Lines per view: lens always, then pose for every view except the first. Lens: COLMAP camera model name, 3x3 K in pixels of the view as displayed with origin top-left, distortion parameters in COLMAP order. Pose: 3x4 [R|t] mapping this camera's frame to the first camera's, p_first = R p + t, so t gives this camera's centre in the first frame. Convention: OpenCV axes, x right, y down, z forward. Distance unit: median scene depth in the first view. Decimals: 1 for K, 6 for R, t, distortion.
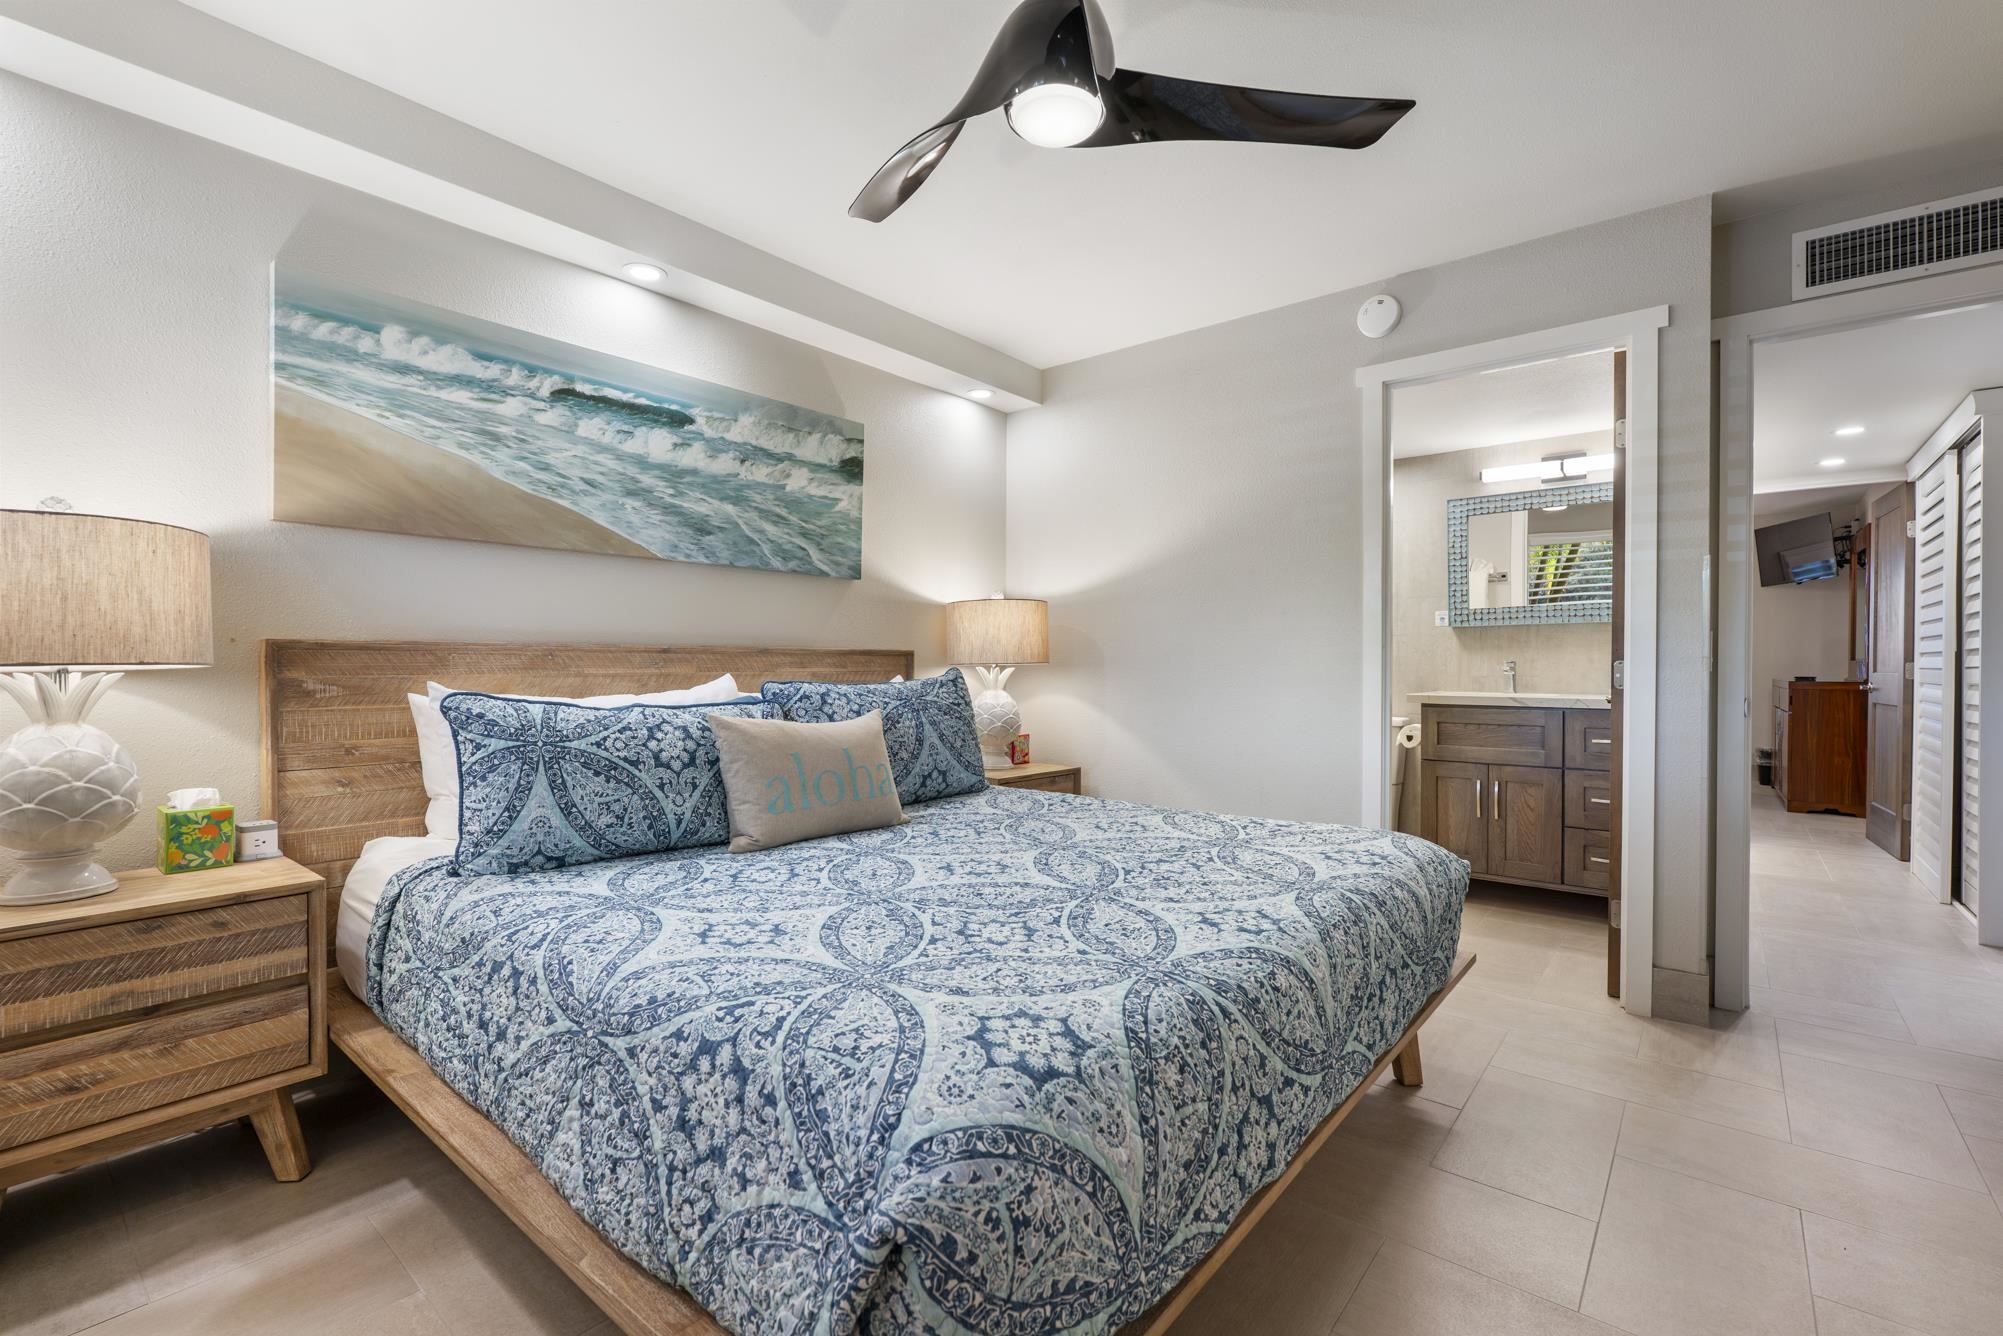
lens RADIAL K [[891.2, 0, 999.7], [0, 891.2, 669.6], [0, 0, 1]] dist [-0.003886, -0.000810]
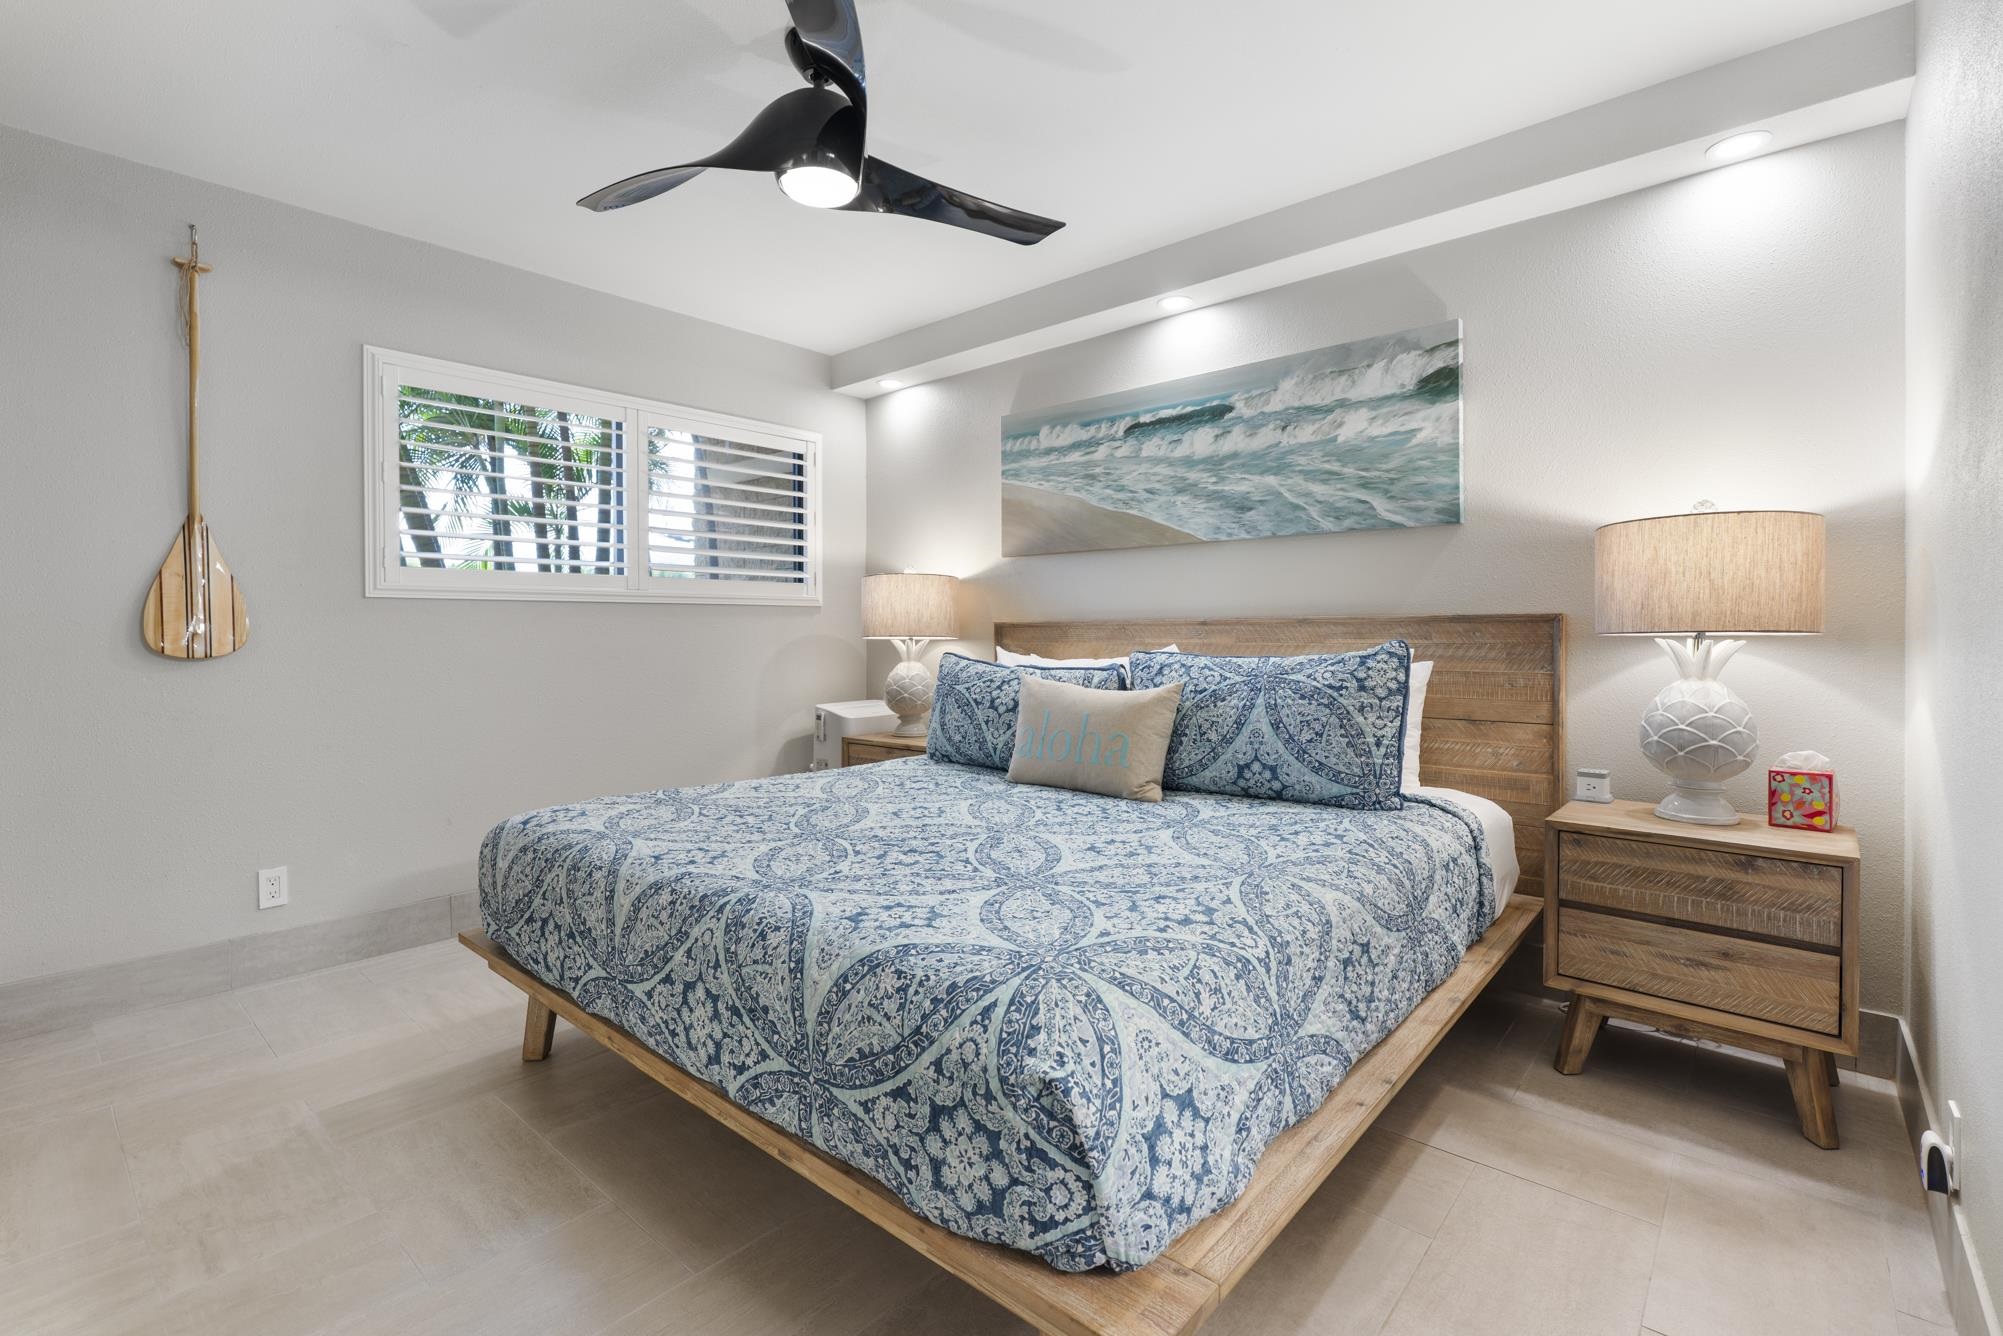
lens RADIAL K [[891.2, 0, 1003.0], [0, 891.2, 649.4], [0, 0, 1]] dist [-0.003886, -0.000810]
pose [[-0.025724, 0.019441, -0.999480, 0.767264], [0.000516, 0.999811, 0.019435, -0.009846], [0.999669, -0.000016, -0.025729, 0.777830]]
